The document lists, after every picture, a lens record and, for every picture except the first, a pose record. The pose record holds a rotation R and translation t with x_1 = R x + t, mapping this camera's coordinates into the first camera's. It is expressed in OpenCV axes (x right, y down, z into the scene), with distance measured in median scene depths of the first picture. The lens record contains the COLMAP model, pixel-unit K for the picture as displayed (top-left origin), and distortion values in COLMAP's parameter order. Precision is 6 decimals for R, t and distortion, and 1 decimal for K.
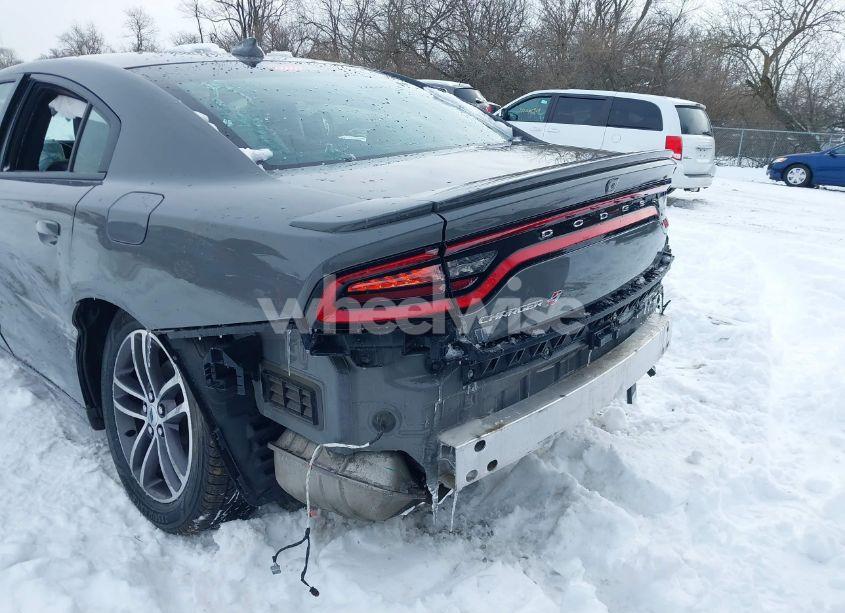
lens RADIAL K [[652.0, 0, 422.5], [0, 652.0, 306.5], [0, 0, 1]] dist [0.047199, -0.076371]
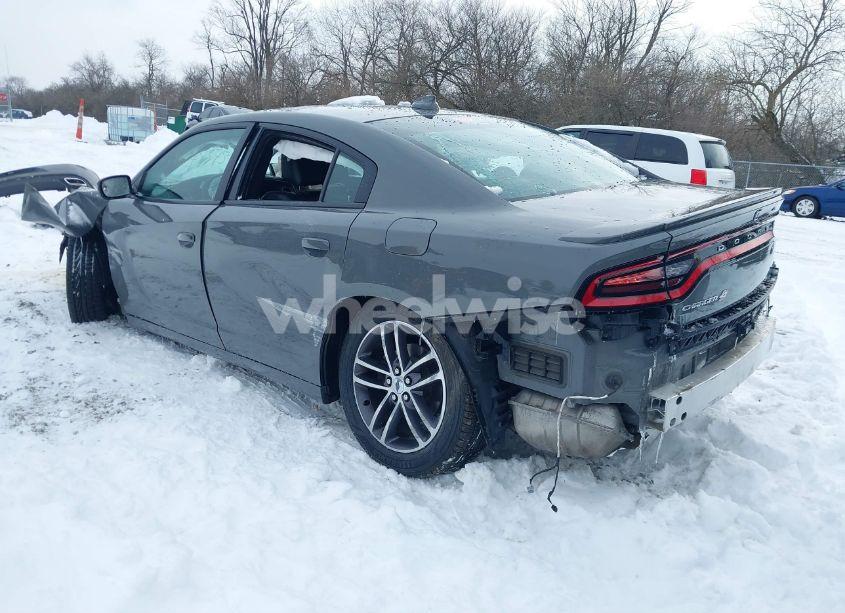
lens RADIAL K [[658.3, 0, 422.5], [0, 658.3, 306.5], [0, 0, 1]] dist [0.048003, -0.100205]
pose [[0.999962, 0.006897, 0.005414, -0.213108], [-0.006658, 0.999053, -0.043000, 0.036449], [-0.005706, 0.042963, 0.999060, -0.186961]]
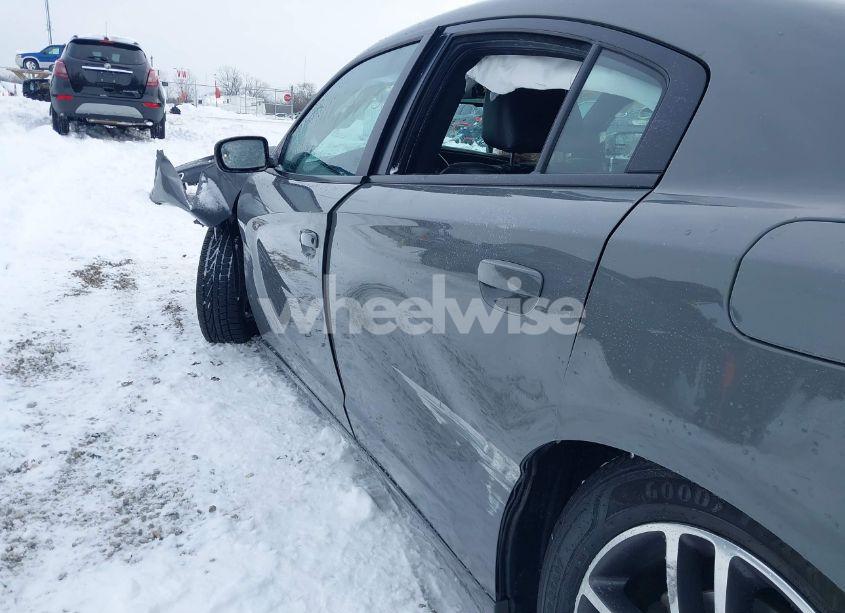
lens RADIAL K [[658.3, 0, 422.5], [0, 658.3, 306.5], [0, 0, 1]] dist [0.048003, -0.100205]
pose [[0.932090, 0.105108, -0.346643, -0.266413], [-0.120604, 0.992426, -0.023373, -0.045846], [0.341561, 0.063592, 0.937706, 0.294384]]
